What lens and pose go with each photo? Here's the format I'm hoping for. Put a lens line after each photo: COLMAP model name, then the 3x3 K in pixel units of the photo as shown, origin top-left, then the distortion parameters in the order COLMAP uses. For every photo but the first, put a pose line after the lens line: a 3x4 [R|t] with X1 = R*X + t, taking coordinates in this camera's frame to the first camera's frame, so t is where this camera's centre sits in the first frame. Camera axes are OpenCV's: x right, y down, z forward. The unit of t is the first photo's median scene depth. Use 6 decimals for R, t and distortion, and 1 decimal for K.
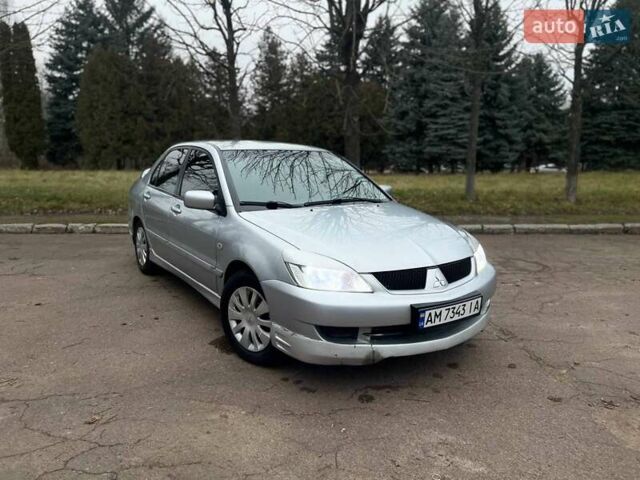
lens RADIAL K [[477.7, 0, 333.2], [0, 477.7, 239.1], [0, 0, 1]] dist [0.066214, -0.070026]
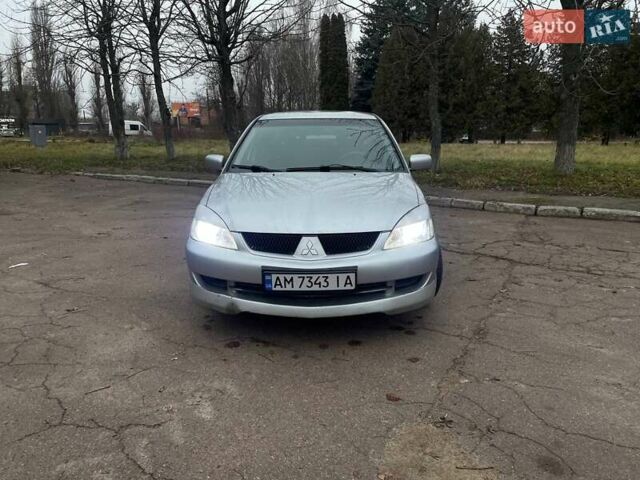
lens RADIAL K [[477.7, 0, 319.9], [0, 477.7, 243.2], [0, 0, 1]] dist [0.066214, -0.070026]
pose [[0.816732, 0.120778, -0.564235, 0.769985], [-0.084542, 0.992343, 0.090042, -0.014406], [0.570790, -0.025839, 0.820690, 0.203615]]
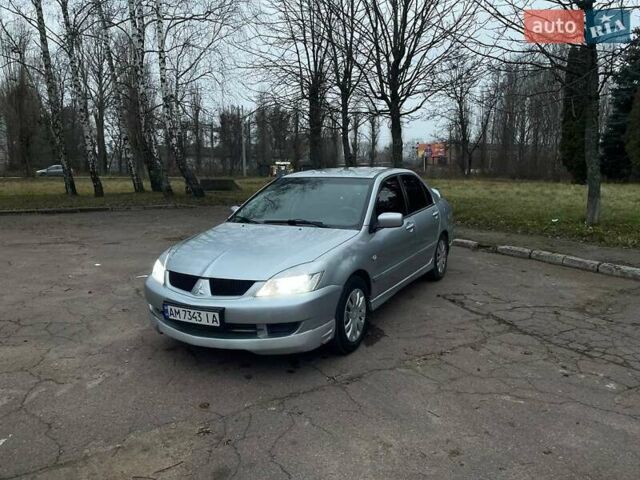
lens RADIAL K [[477.7, 0, 325.6], [0, 477.7, 237.4], [0, 0, 1]] dist [0.066214, -0.070026]
pose [[0.461564, 0.107739, -0.880540, 1.400817], [-0.131943, 0.989895, 0.051957, -0.146455], [0.877240, 0.092200, 0.471115, 0.675574]]
